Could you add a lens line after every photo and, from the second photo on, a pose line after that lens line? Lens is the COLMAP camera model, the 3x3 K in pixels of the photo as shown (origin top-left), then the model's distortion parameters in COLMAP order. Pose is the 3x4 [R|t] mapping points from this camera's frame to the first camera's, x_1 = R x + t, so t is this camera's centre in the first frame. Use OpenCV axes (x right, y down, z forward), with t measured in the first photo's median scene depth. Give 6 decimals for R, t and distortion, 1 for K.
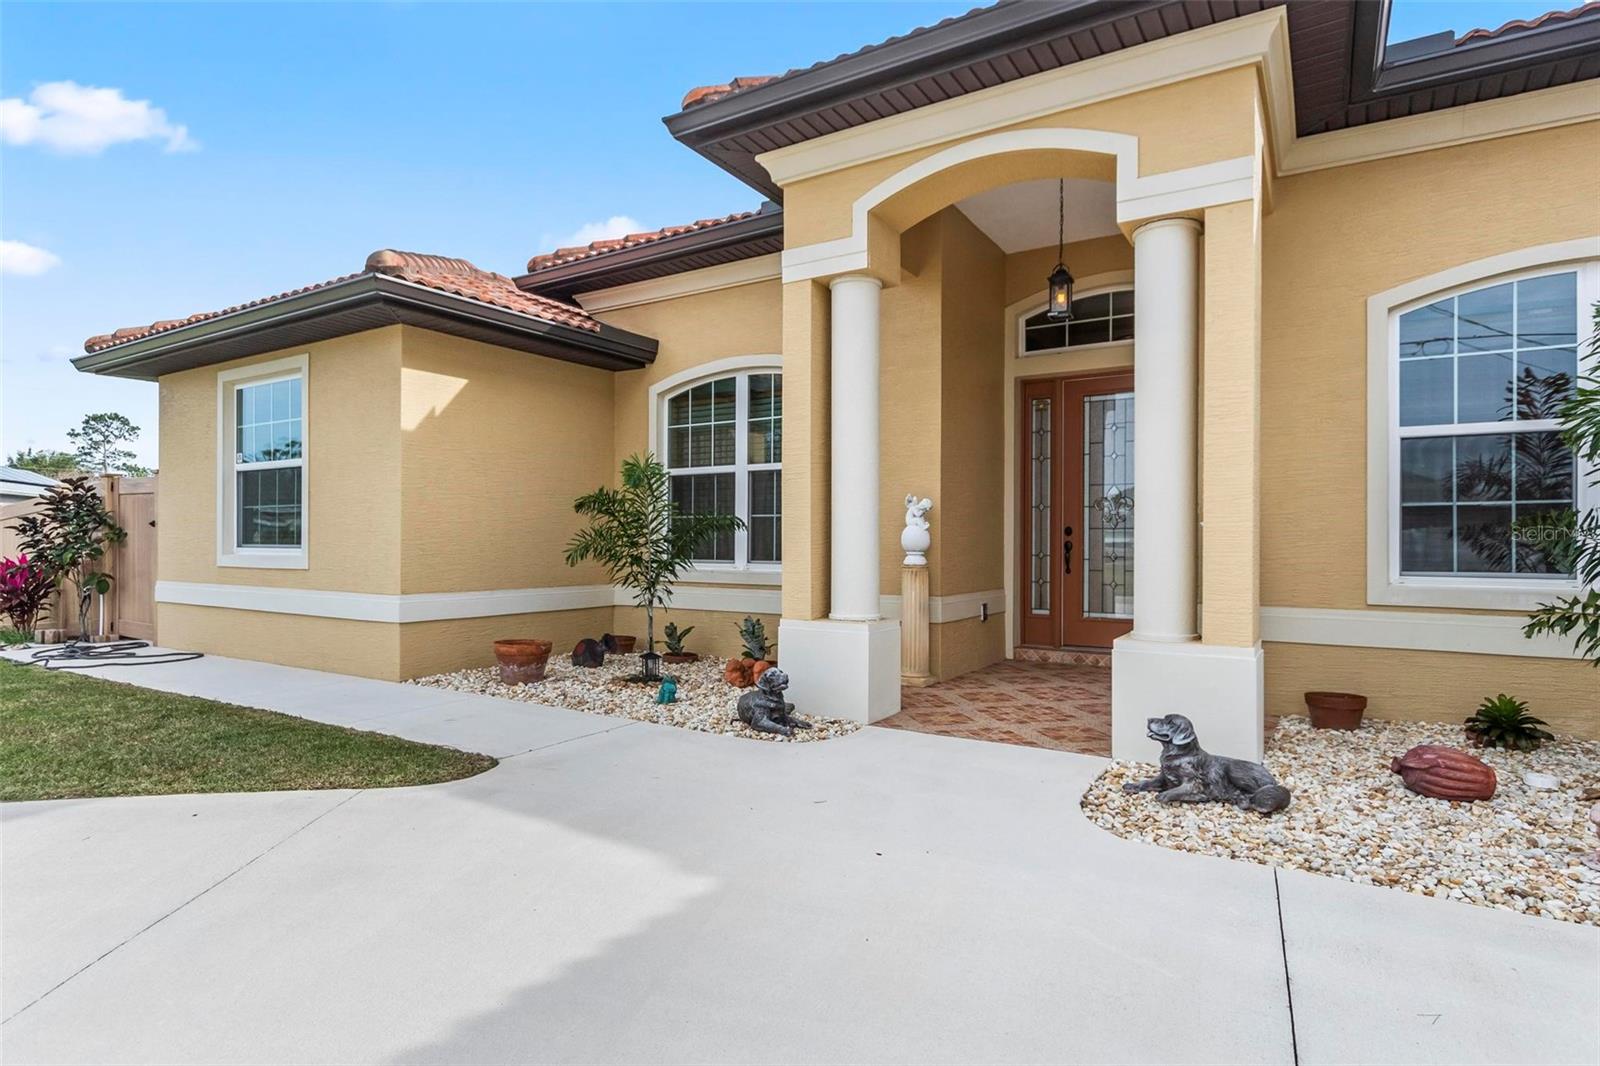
lens RADIAL K [[877.8, 0, 798.1], [0, 877.8, 535.5], [0, 0, 1]] dist [-0.004995, -0.001529]
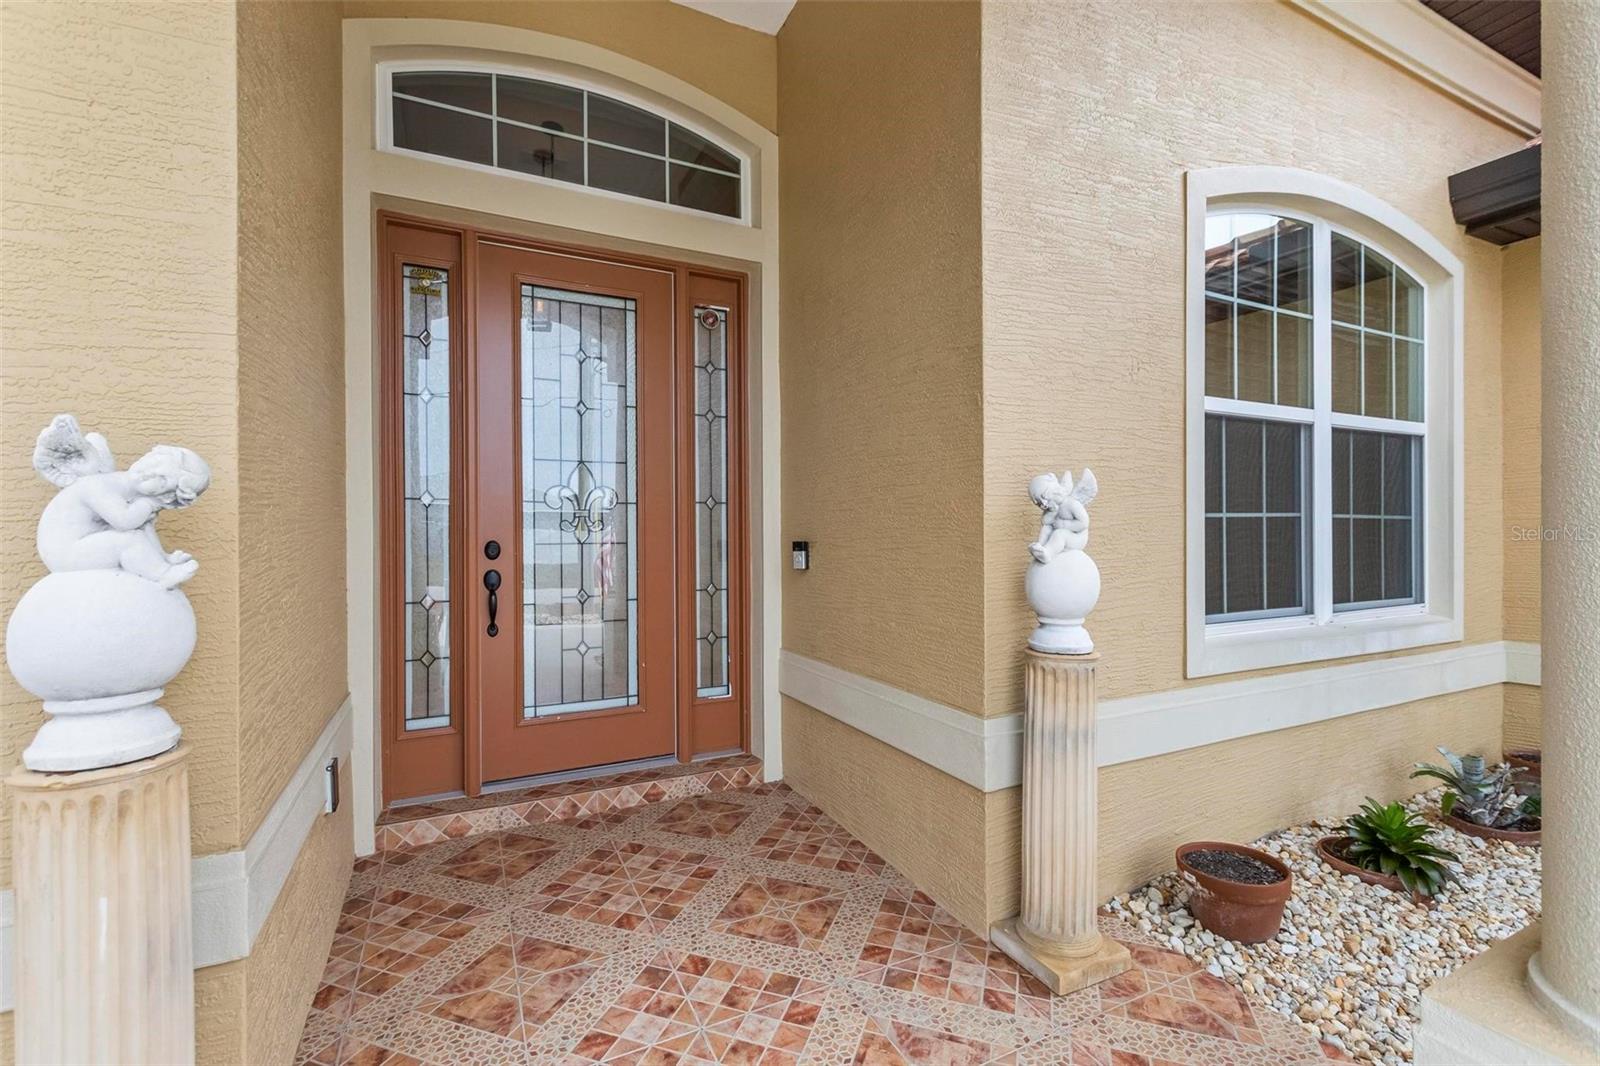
lens RADIAL K [[694.0, 0, 803.6], [0, 694.0, 534.1], [0, 0, 1]] dist [0.002727, -0.000929]
pose [[0.518828, -0.010500, 0.854814, 0.079133], [0.000685, 0.999929, 0.011867, -0.021989], [-0.854879, -0.005572, 0.518798, 0.776975]]
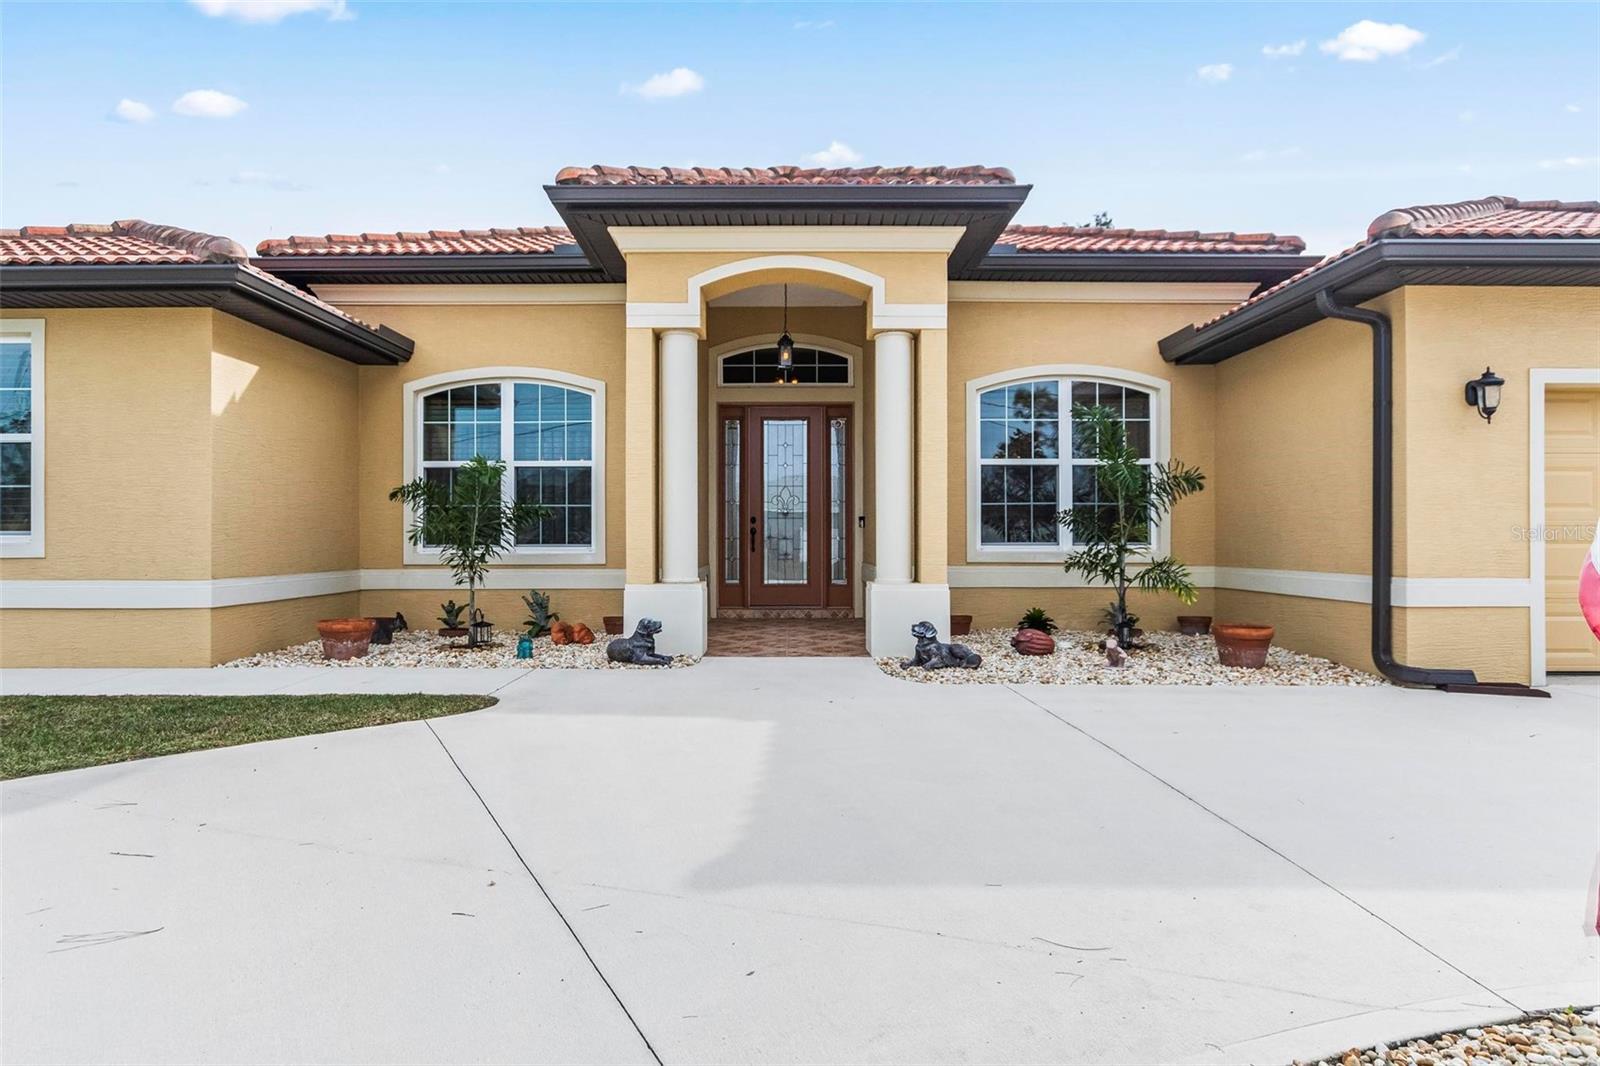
lens RADIAL K [[877.8, 0, 805.8], [0, 877.8, 523.8], [0, 0, 1]] dist [-0.004995, -0.001529]
pose [[0.836499, 0.002493, 0.547963, -0.432898], [0.001390, 0.999977, -0.006672, 0.011880], [-0.547966, 0.006343, 0.836476, -0.202070]]
